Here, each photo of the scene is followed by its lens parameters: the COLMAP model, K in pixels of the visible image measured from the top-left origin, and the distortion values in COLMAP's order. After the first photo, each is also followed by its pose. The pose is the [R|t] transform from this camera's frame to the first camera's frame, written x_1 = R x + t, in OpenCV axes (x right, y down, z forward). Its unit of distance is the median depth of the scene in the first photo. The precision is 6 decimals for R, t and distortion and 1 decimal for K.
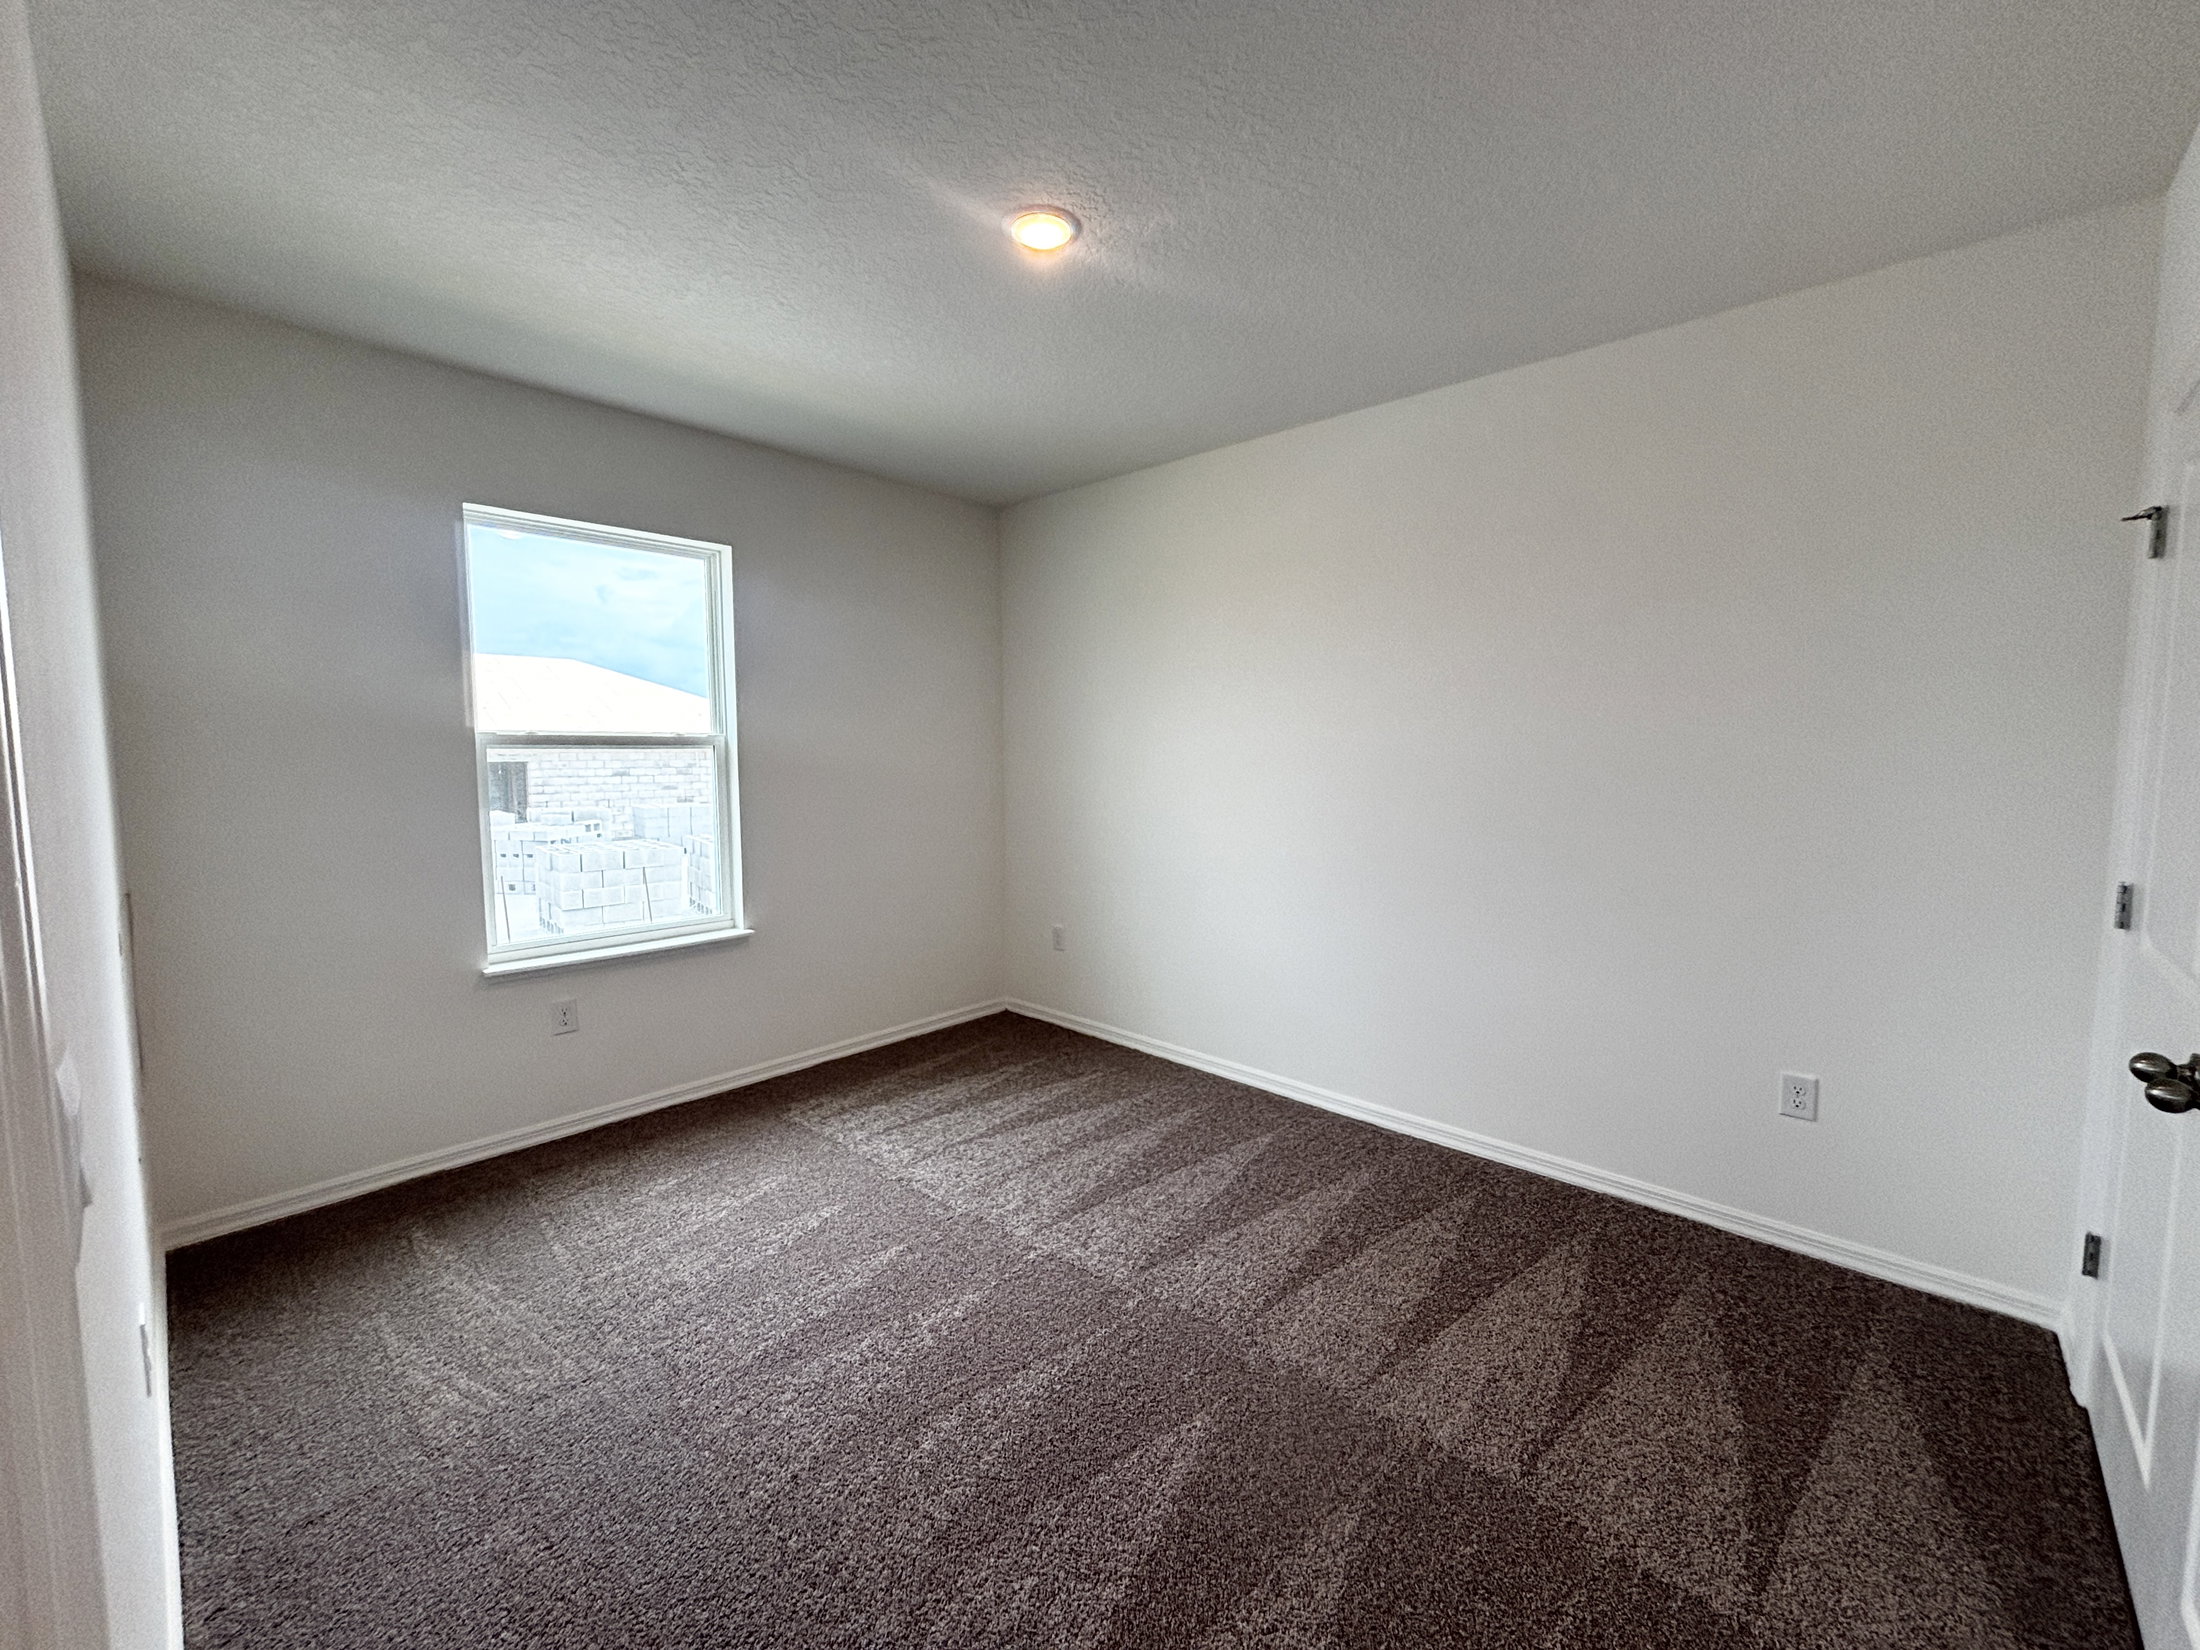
lens RADIAL K [[886.6, 0, 1108.2], [0, 886.6, 823.6], [0, 0, 1]] dist [-0.008795, -0.000184]
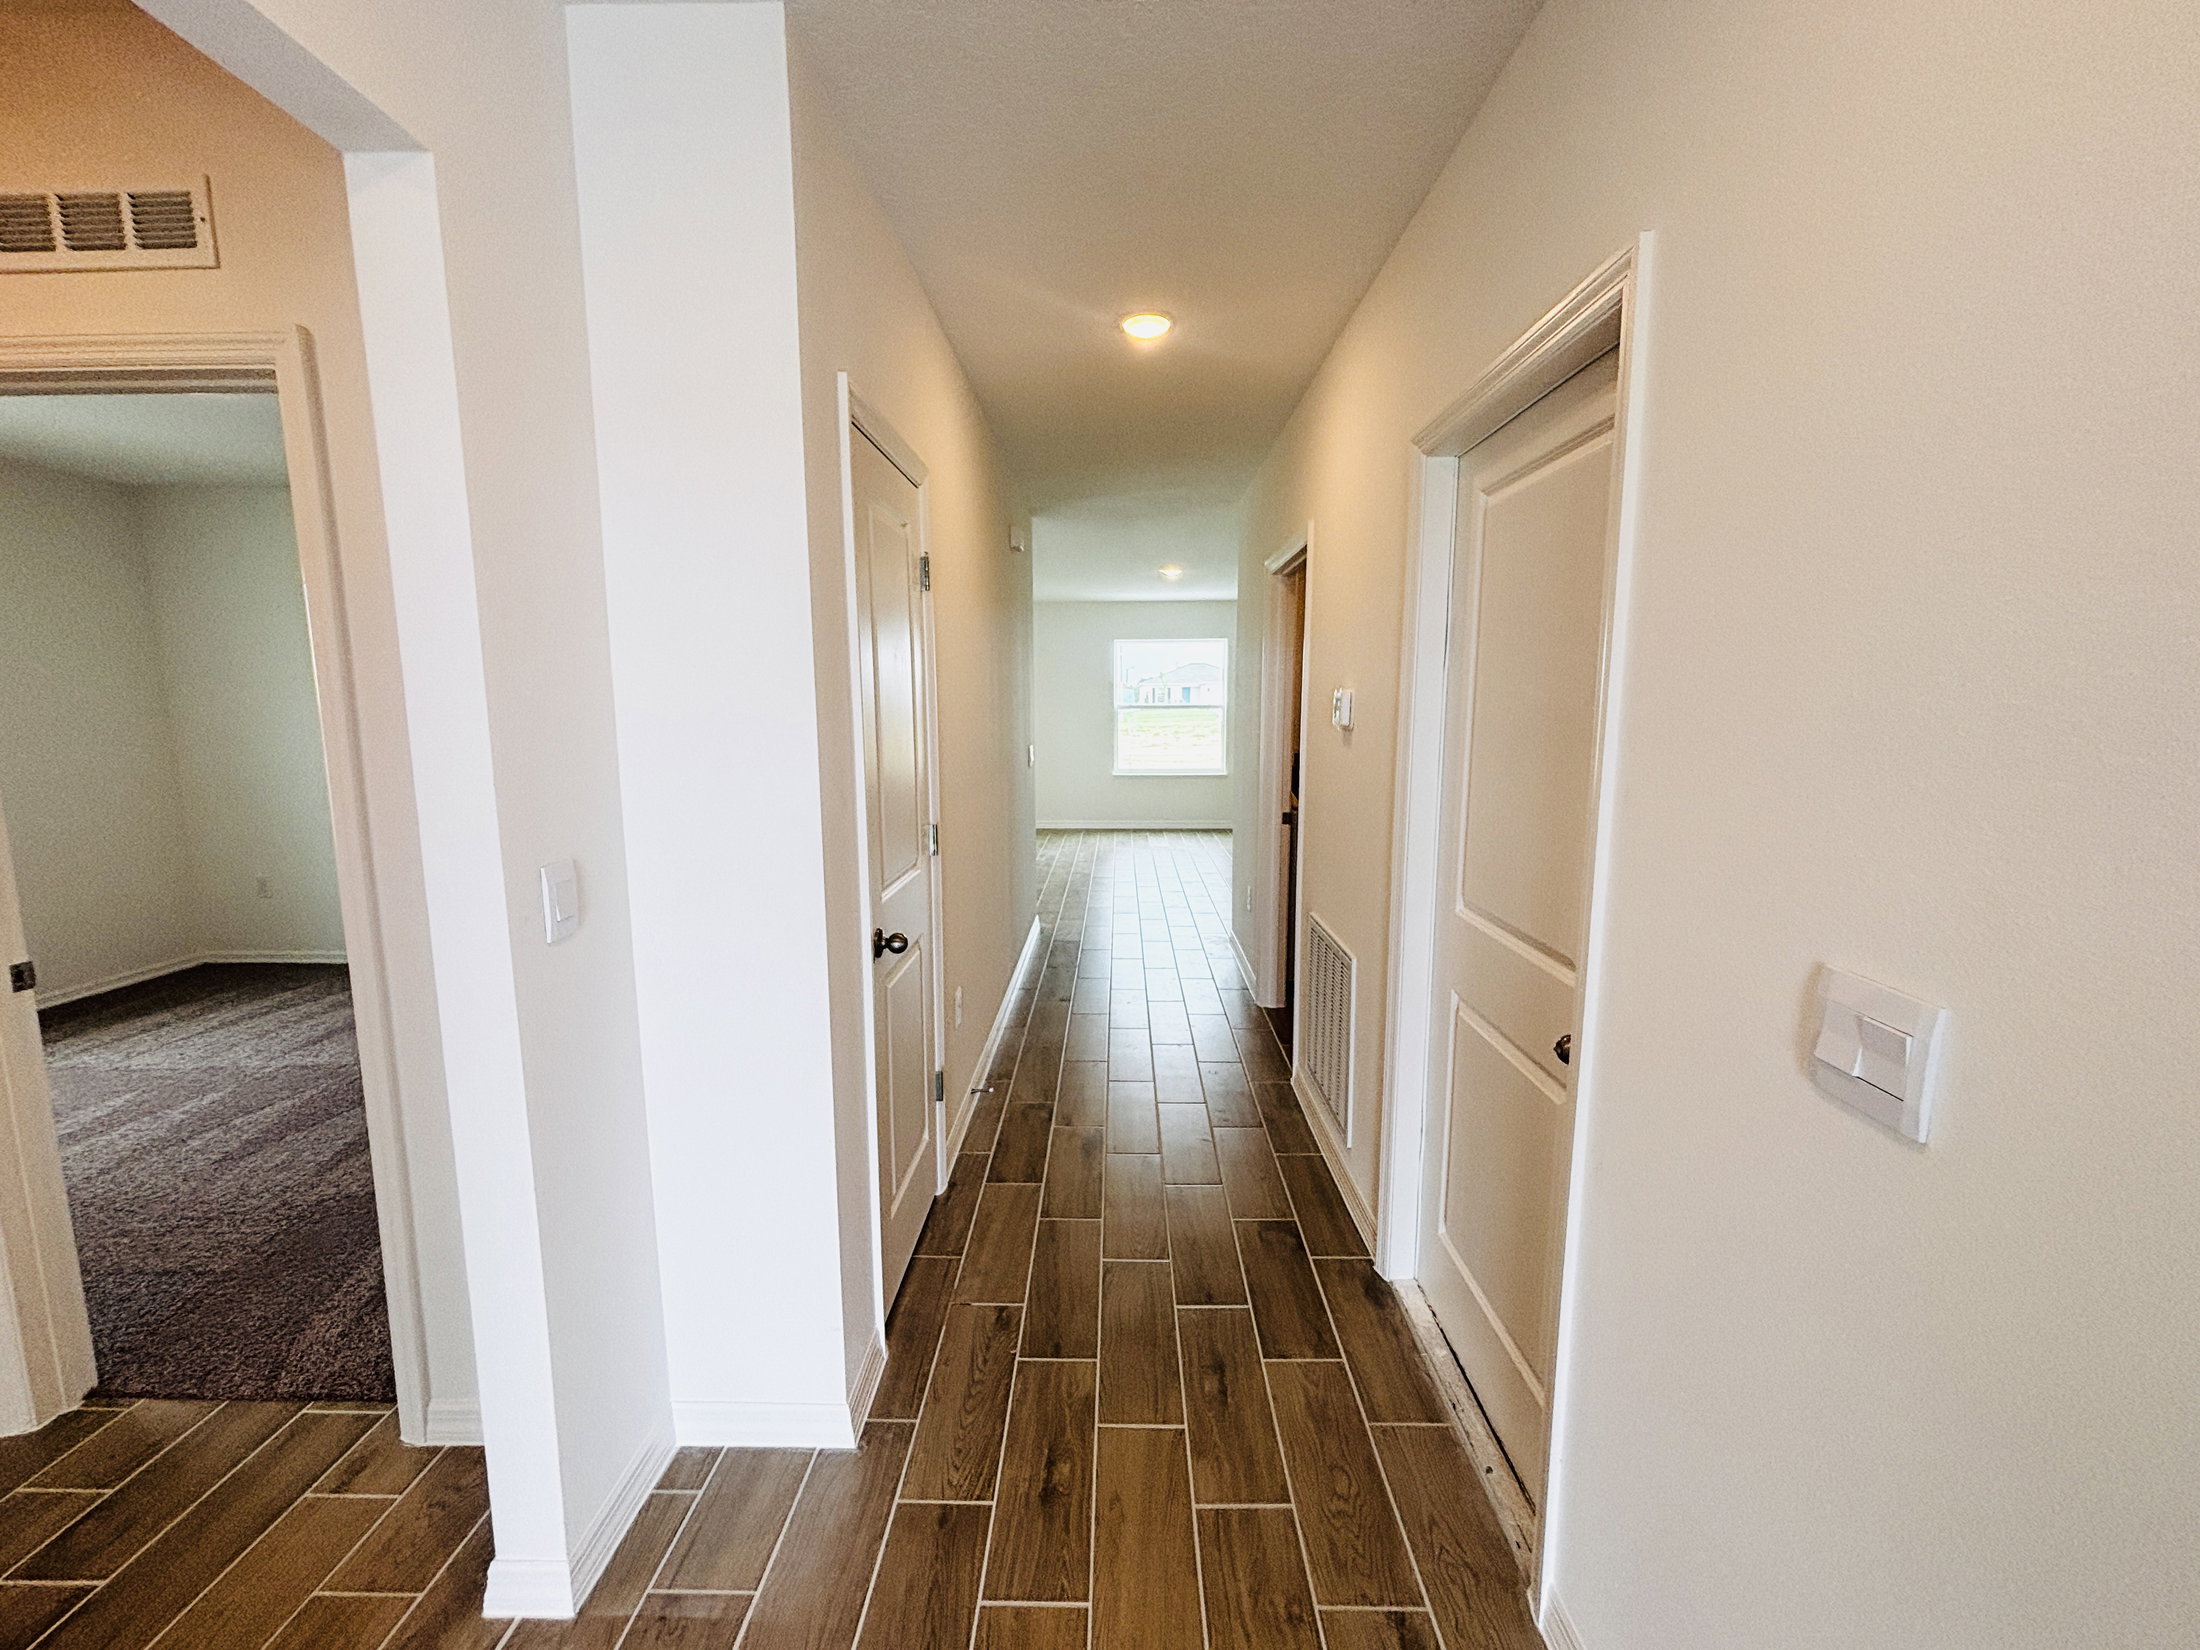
lens RADIAL K [[886.6, 0, 1108.2], [0, 886.6, 823.6], [0, 0, 1]] dist [-0.008795, -0.000184]
pose [[0.749065, -0.092624, 0.655990, 0.028953], [0.061654, 0.995627, 0.070178, 0.056340], [-0.659622, -0.012123, 0.751500, -0.751073]]
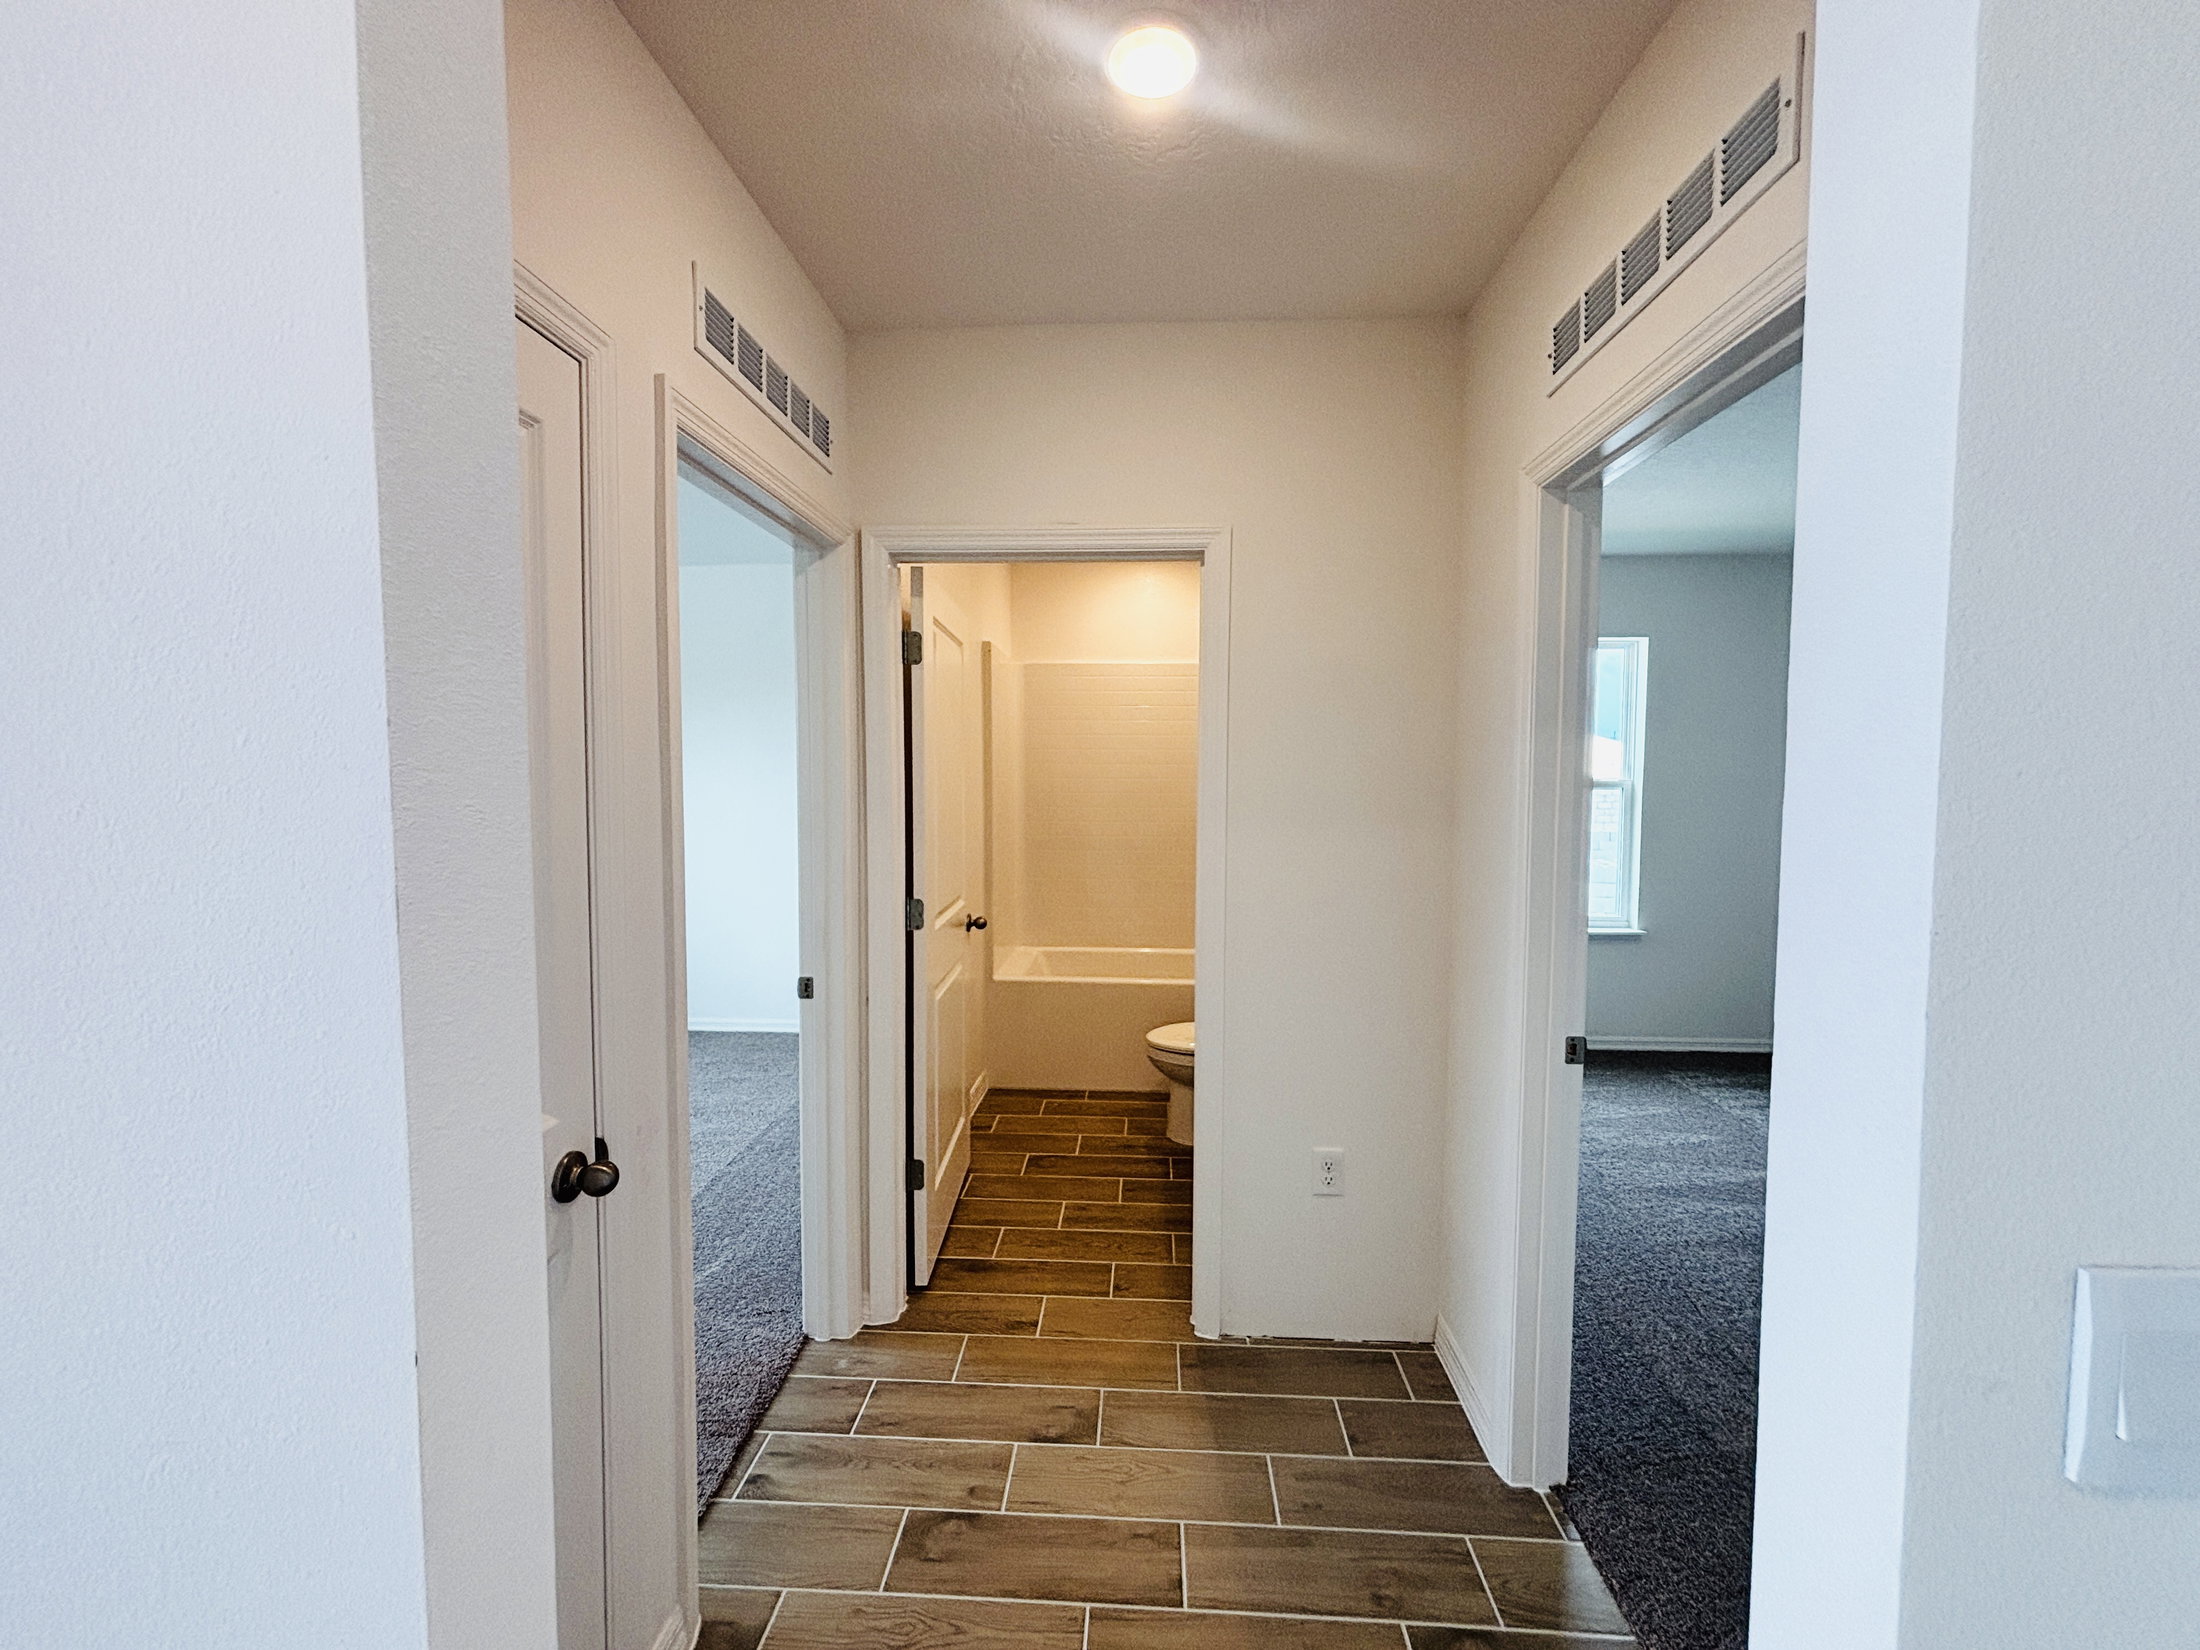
lens RADIAL K [[886.6, 0, 1108.2], [0, 886.6, 823.6], [0, 0, 1]] dist [-0.008795, -0.000184]
pose [[0.631612, 0.038622, -0.774322, 0.106275], [-0.069234, 0.997578, -0.006717, 0.031303], [0.772187, 0.057852, 0.632756, -0.478808]]
